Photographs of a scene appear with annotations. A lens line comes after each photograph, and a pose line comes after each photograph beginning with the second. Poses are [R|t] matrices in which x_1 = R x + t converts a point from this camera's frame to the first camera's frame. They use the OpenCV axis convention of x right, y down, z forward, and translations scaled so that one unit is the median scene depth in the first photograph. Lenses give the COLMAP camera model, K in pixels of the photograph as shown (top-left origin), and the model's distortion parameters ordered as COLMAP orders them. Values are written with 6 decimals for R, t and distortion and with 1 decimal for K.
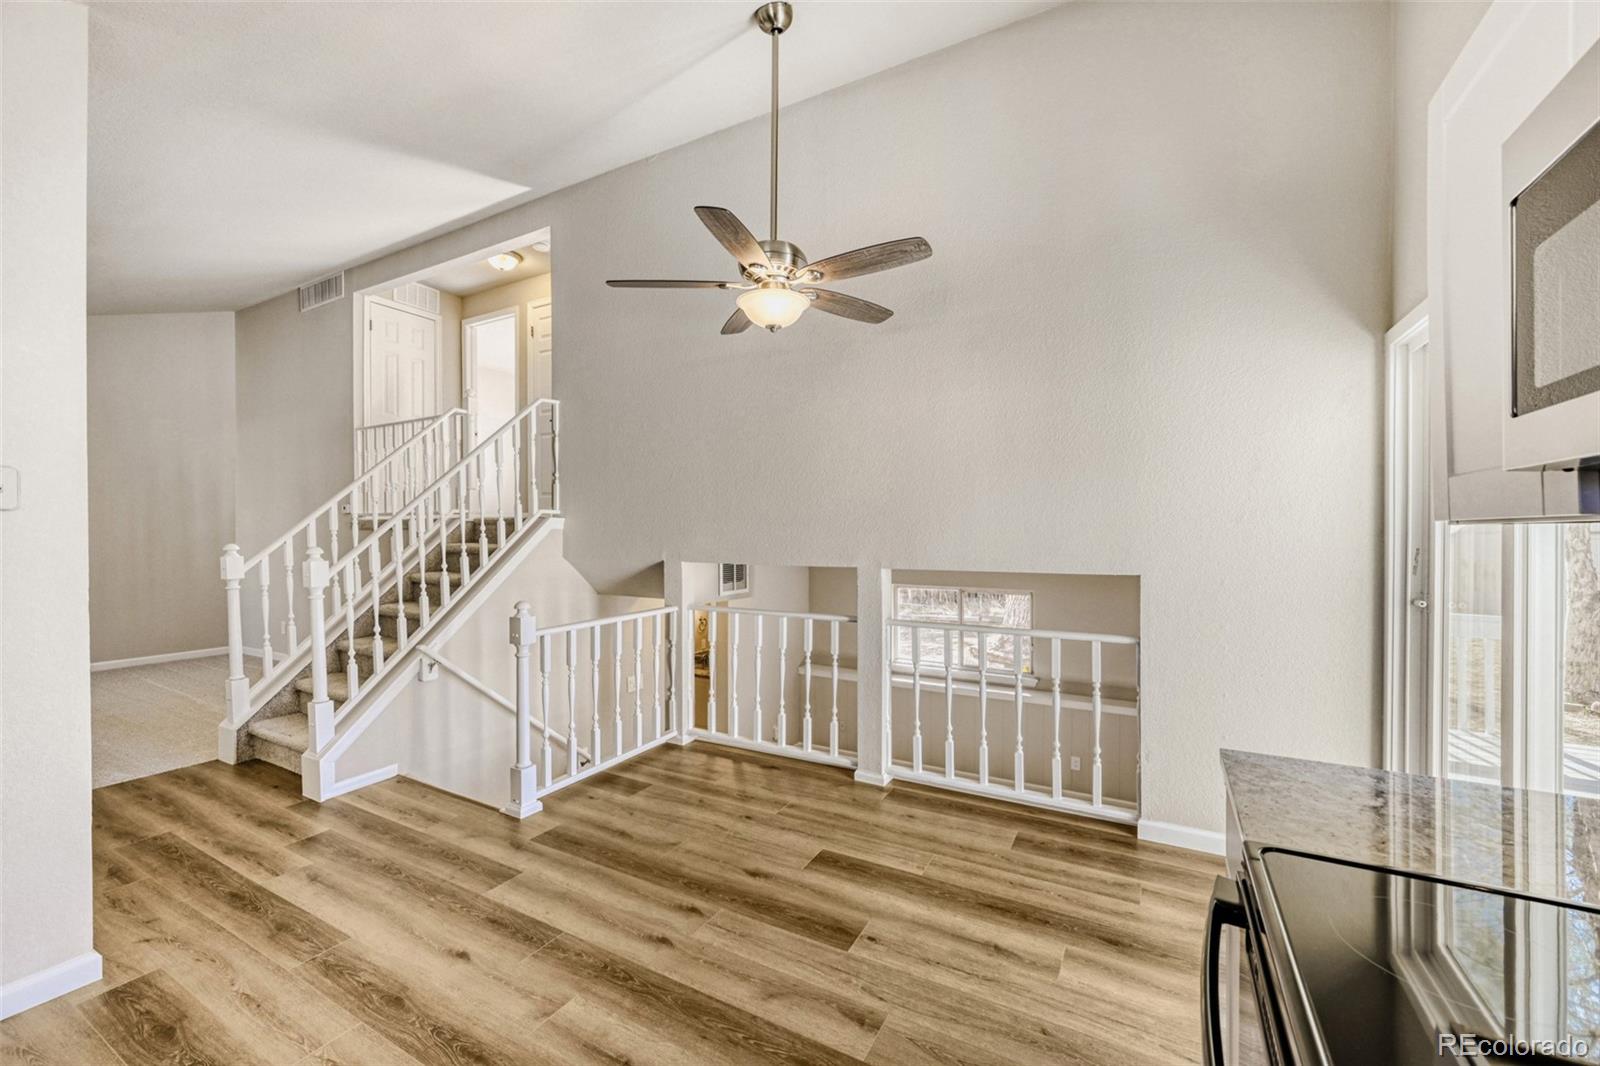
lens RADIAL K [[650.6, 0, 798.0], [0, 650.6, 534.5], [0, 0, 1]] dist [0.001726, -0.000031]
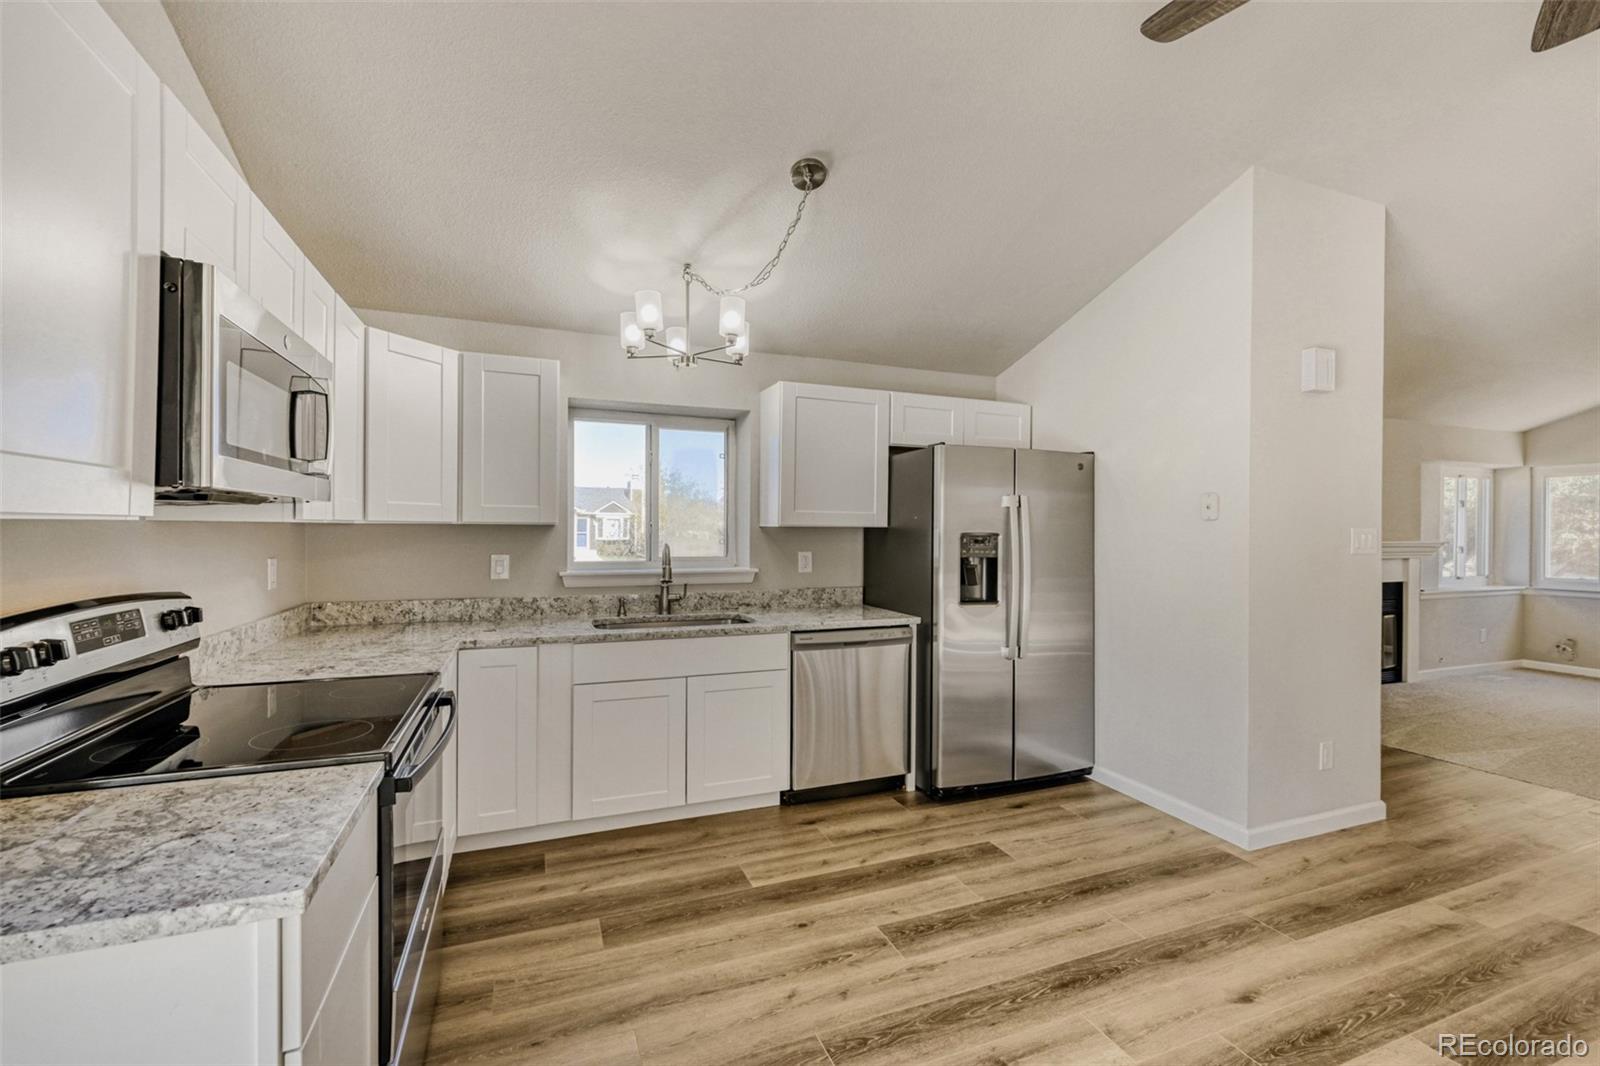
lens RADIAL K [[650.6, 0, 794.3], [0, 650.6, 530.4], [0, 0, 1]] dist [0.001726, -0.000031]
pose [[-0.632421, 0.000333, -0.774625, 0.488311], [-0.004935, 0.999978, 0.004459, 0.019815], [0.774609, 0.006642, -0.632406, 0.981146]]
